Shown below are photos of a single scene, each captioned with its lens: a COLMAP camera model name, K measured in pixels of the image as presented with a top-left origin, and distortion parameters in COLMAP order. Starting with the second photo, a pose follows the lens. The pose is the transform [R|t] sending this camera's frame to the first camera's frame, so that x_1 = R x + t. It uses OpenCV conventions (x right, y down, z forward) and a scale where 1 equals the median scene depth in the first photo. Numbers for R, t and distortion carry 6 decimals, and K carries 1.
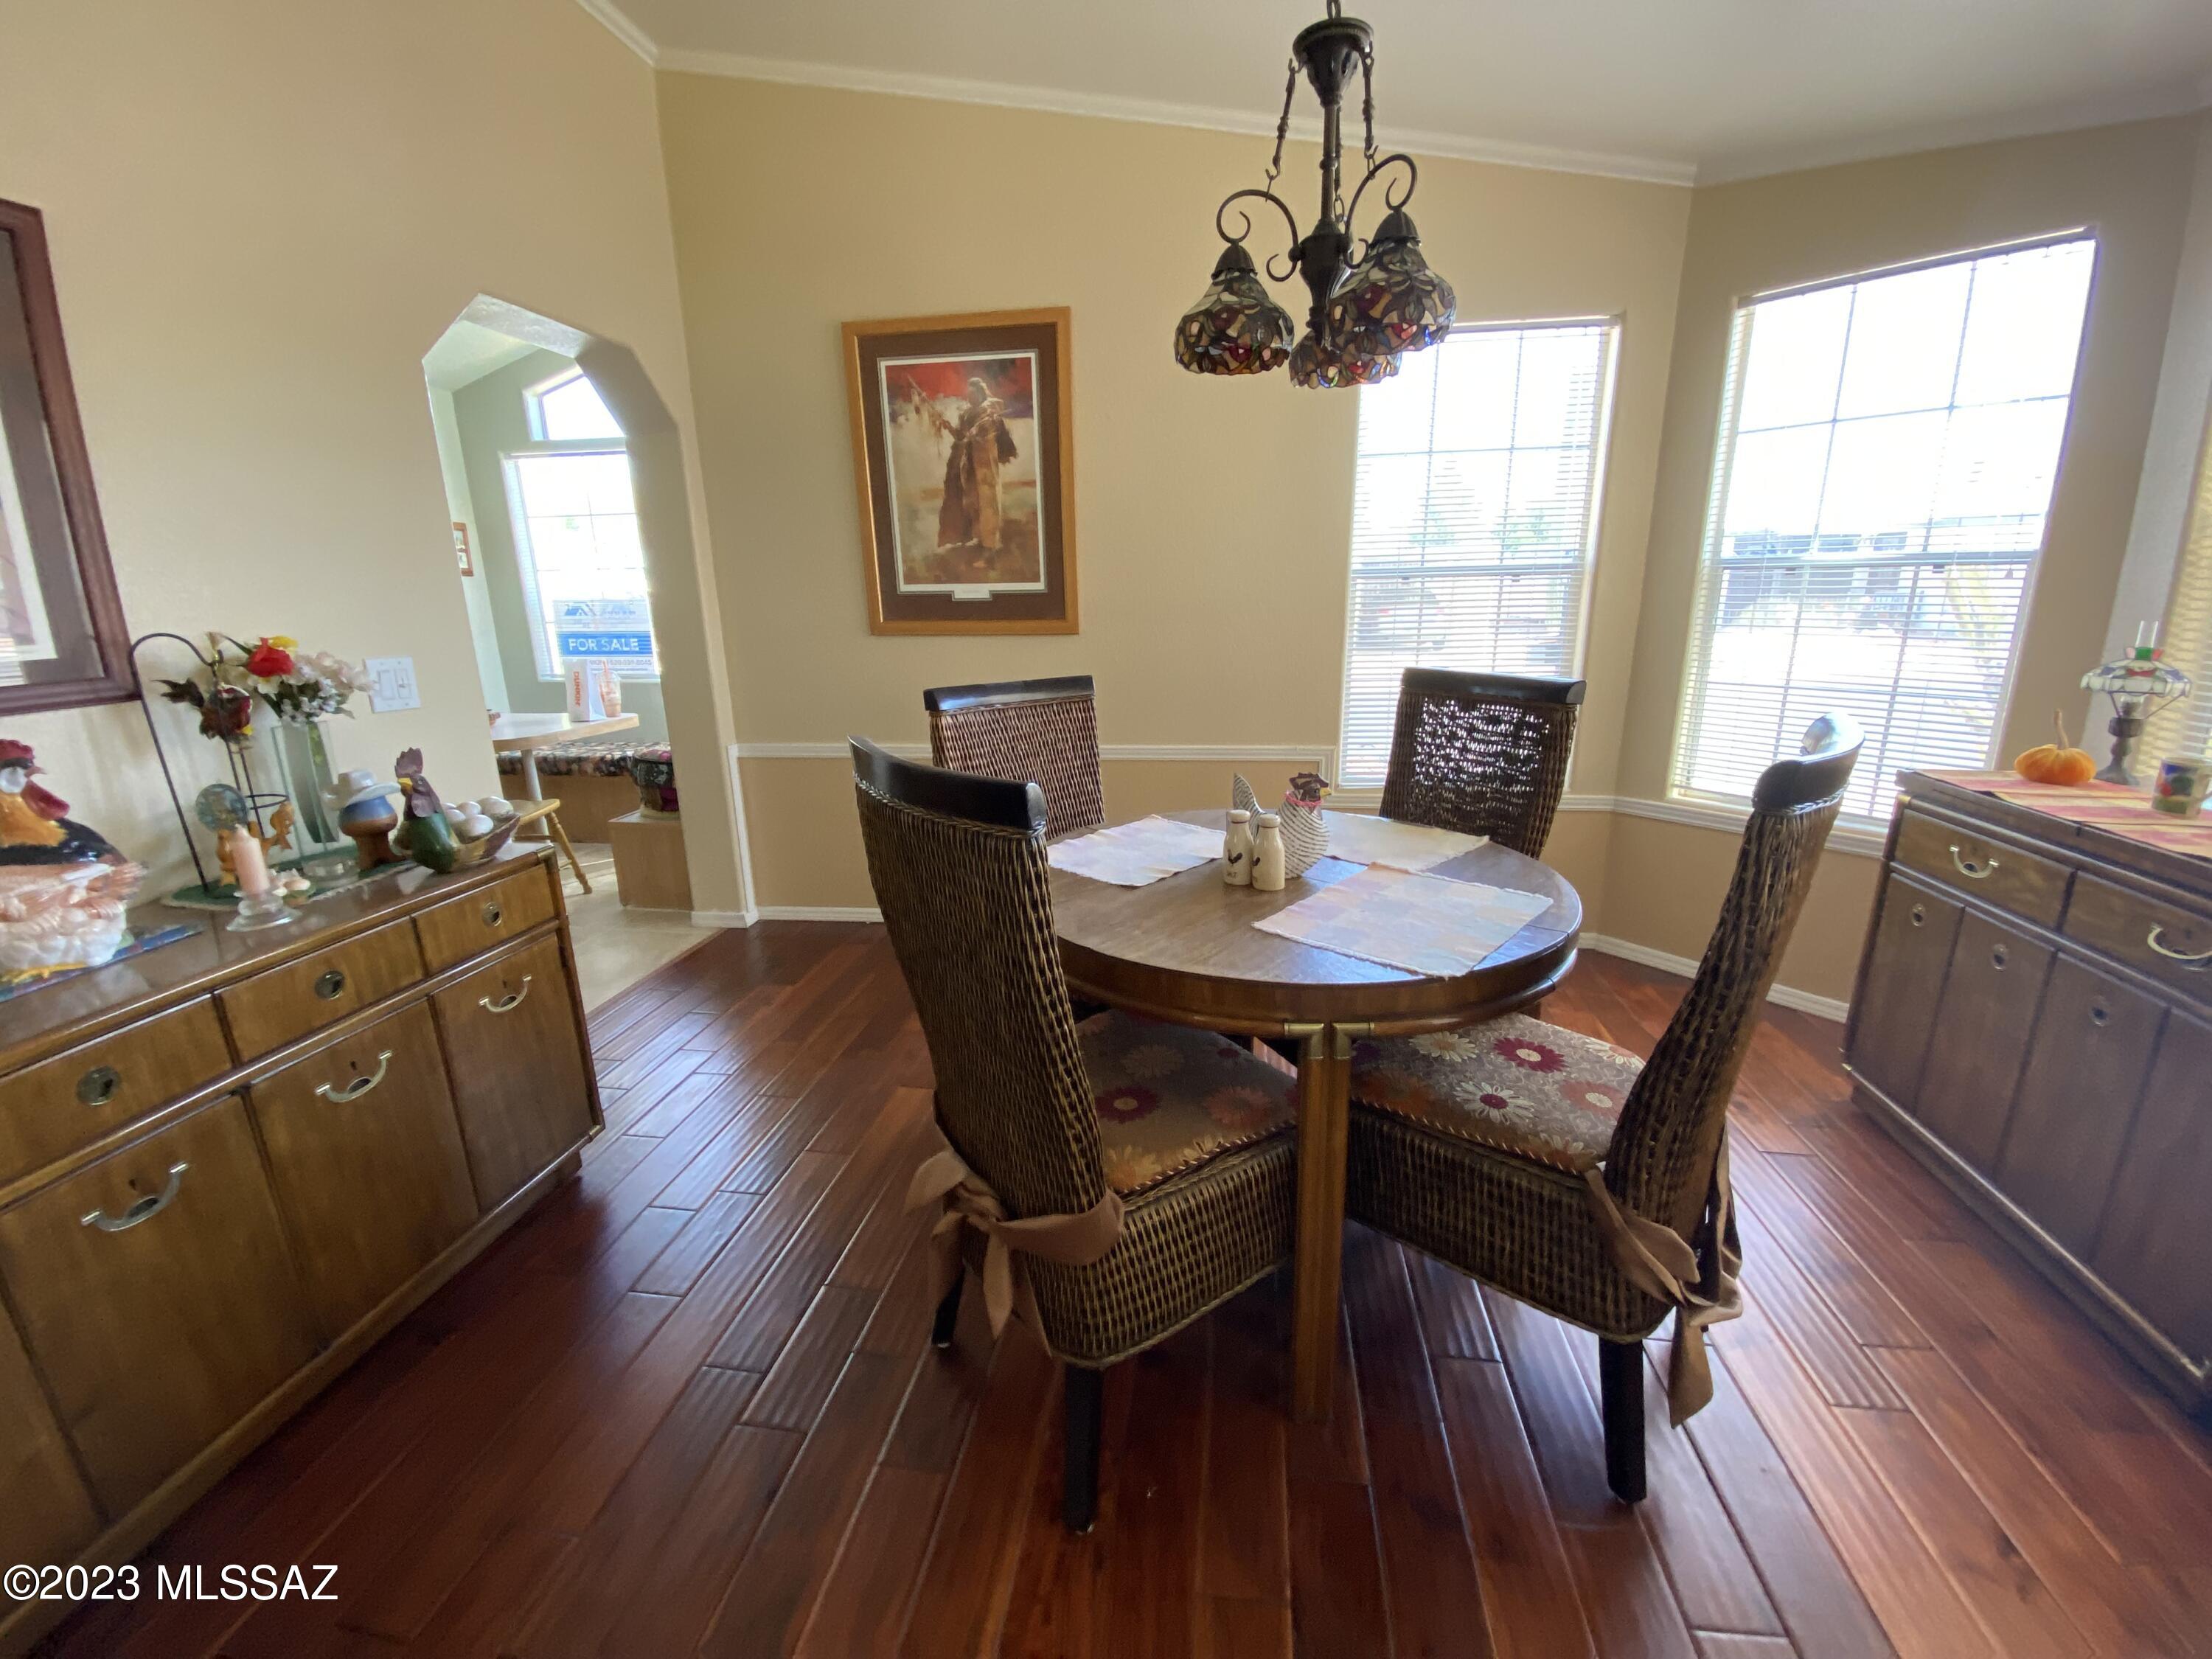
lens RADIAL K [[892.7, 0, 1096.7], [0, 892.7, 825.3], [0, 0, 1]] dist [0.049251, -0.036224]
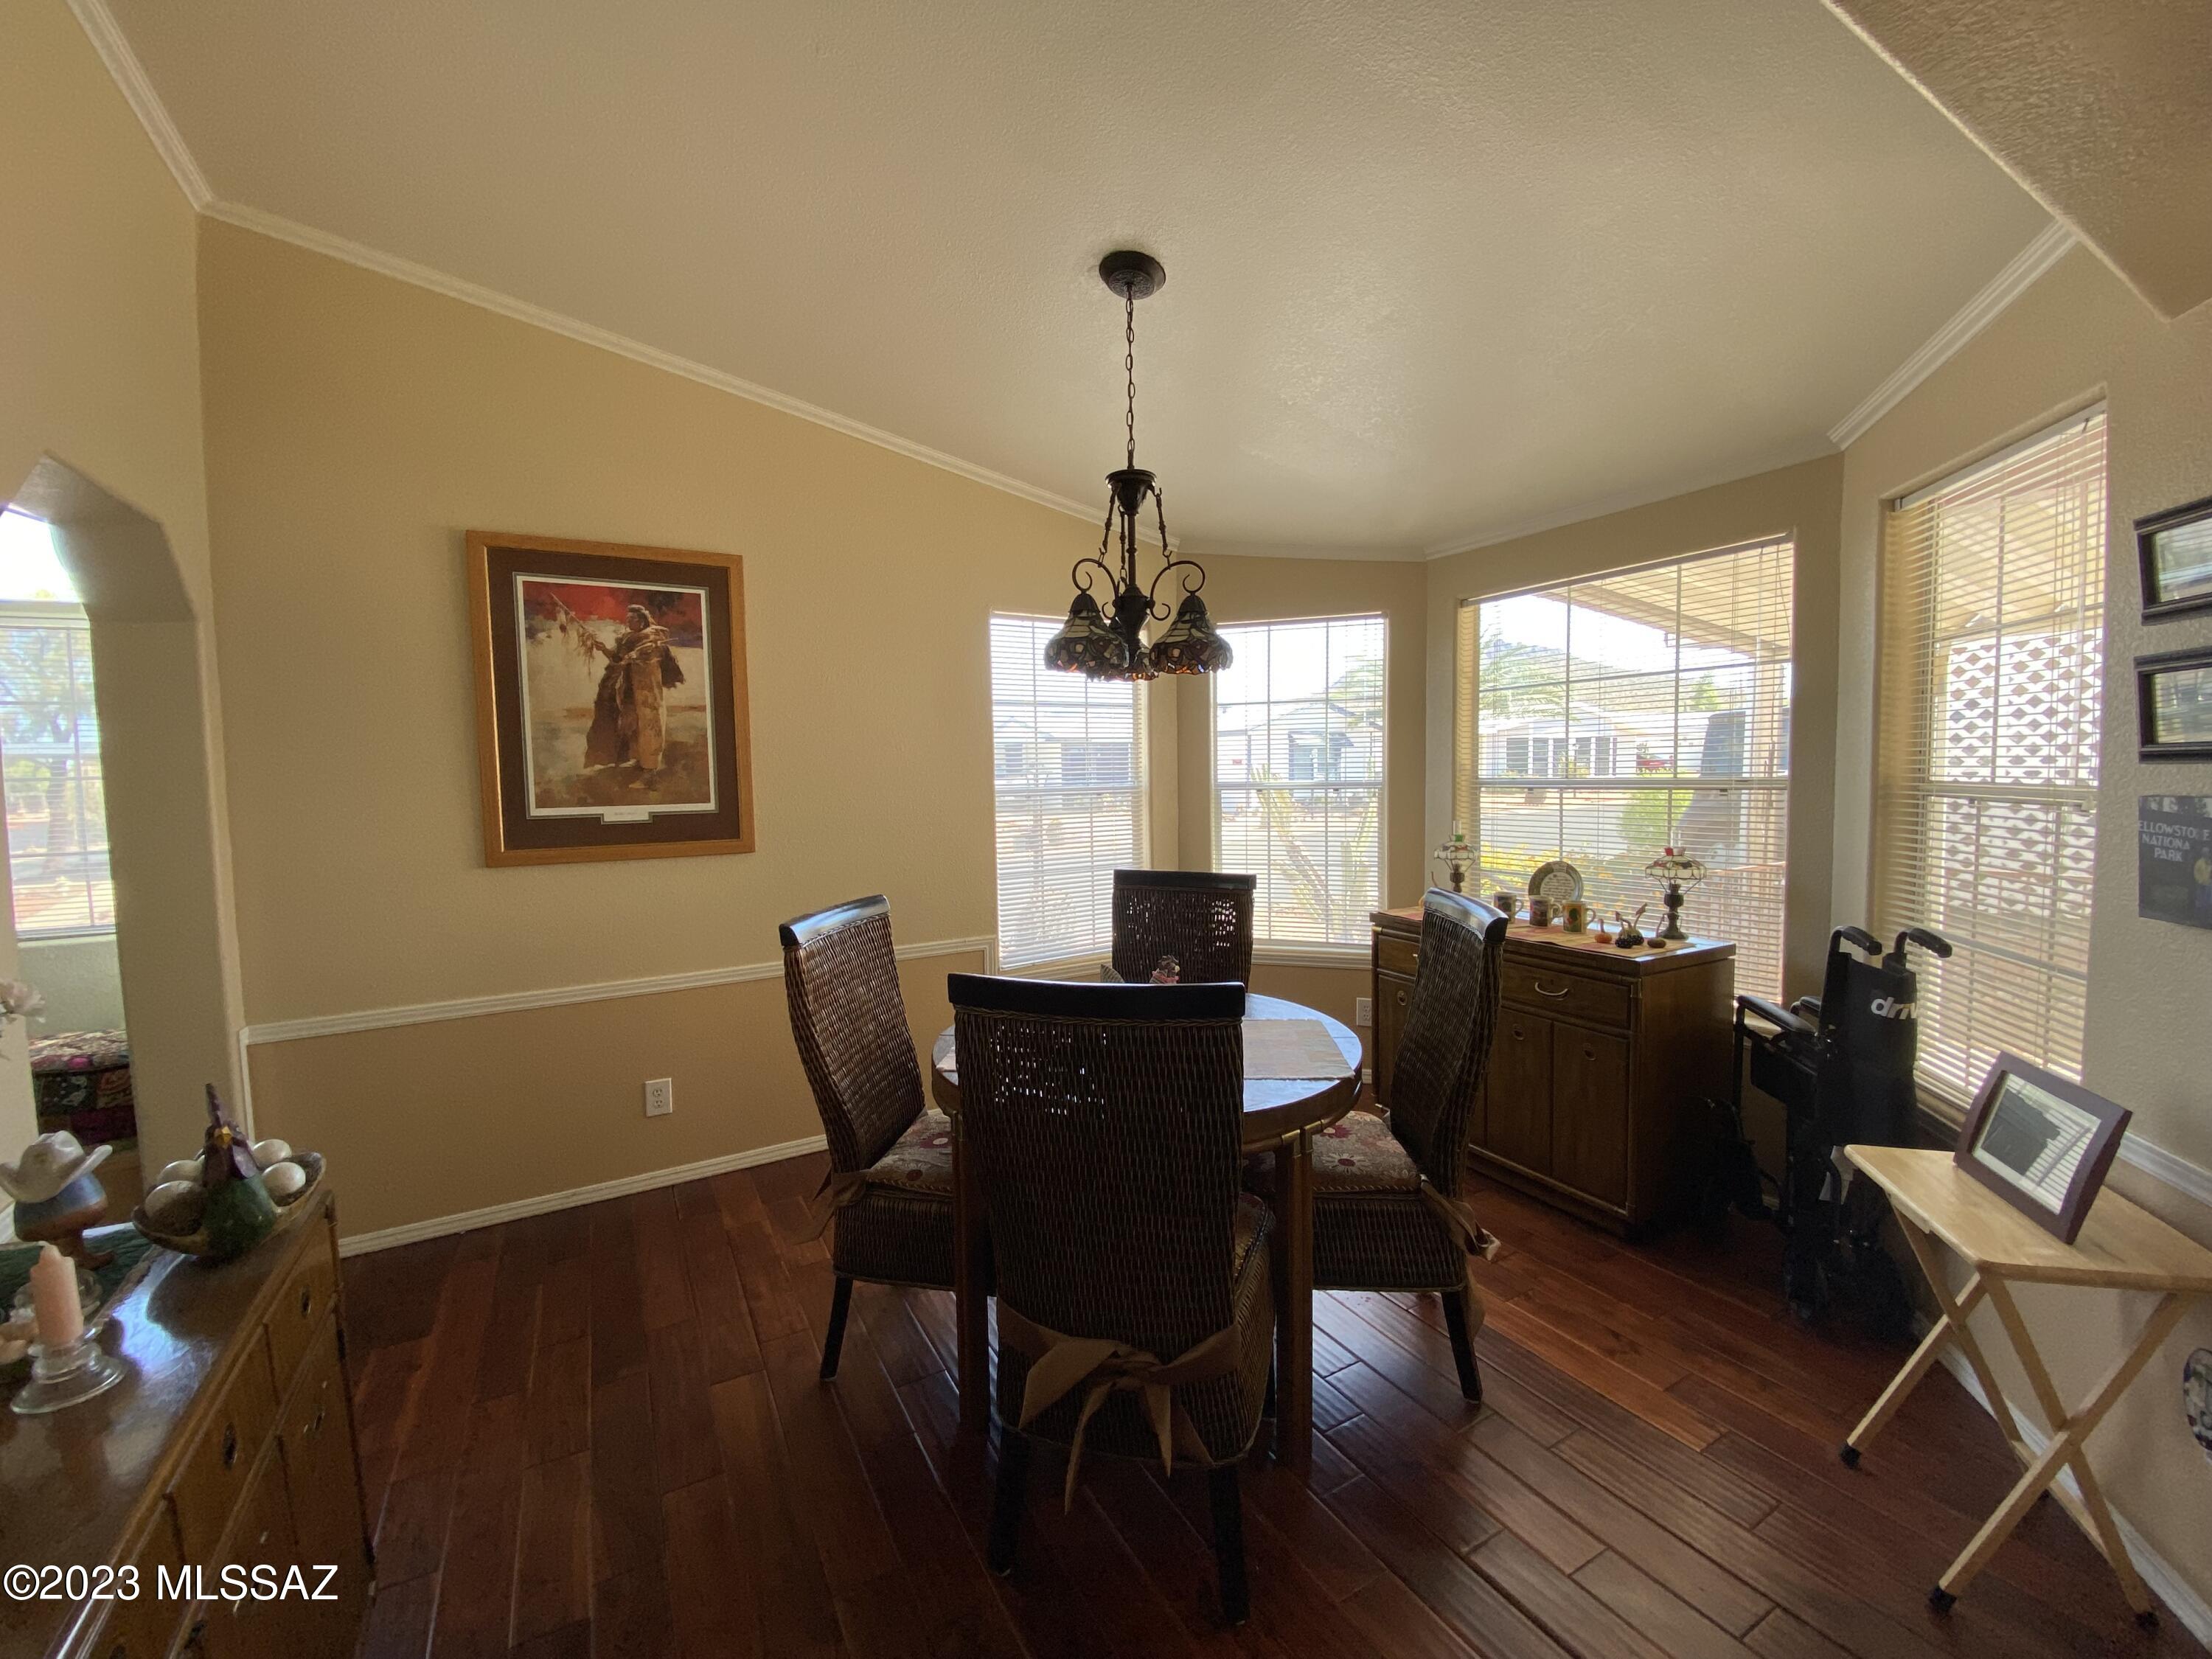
lens RADIAL K [[892.7, 0, 1096.7], [0, 892.7, 825.3], [0, 0, 1]] dist [0.049251, -0.036224]
pose [[0.787491, -0.035736, 0.615289, -0.348738], [0.158742, 0.976397, -0.146460, -0.037594], [-0.595532, 0.213008, 0.774577, -0.009381]]
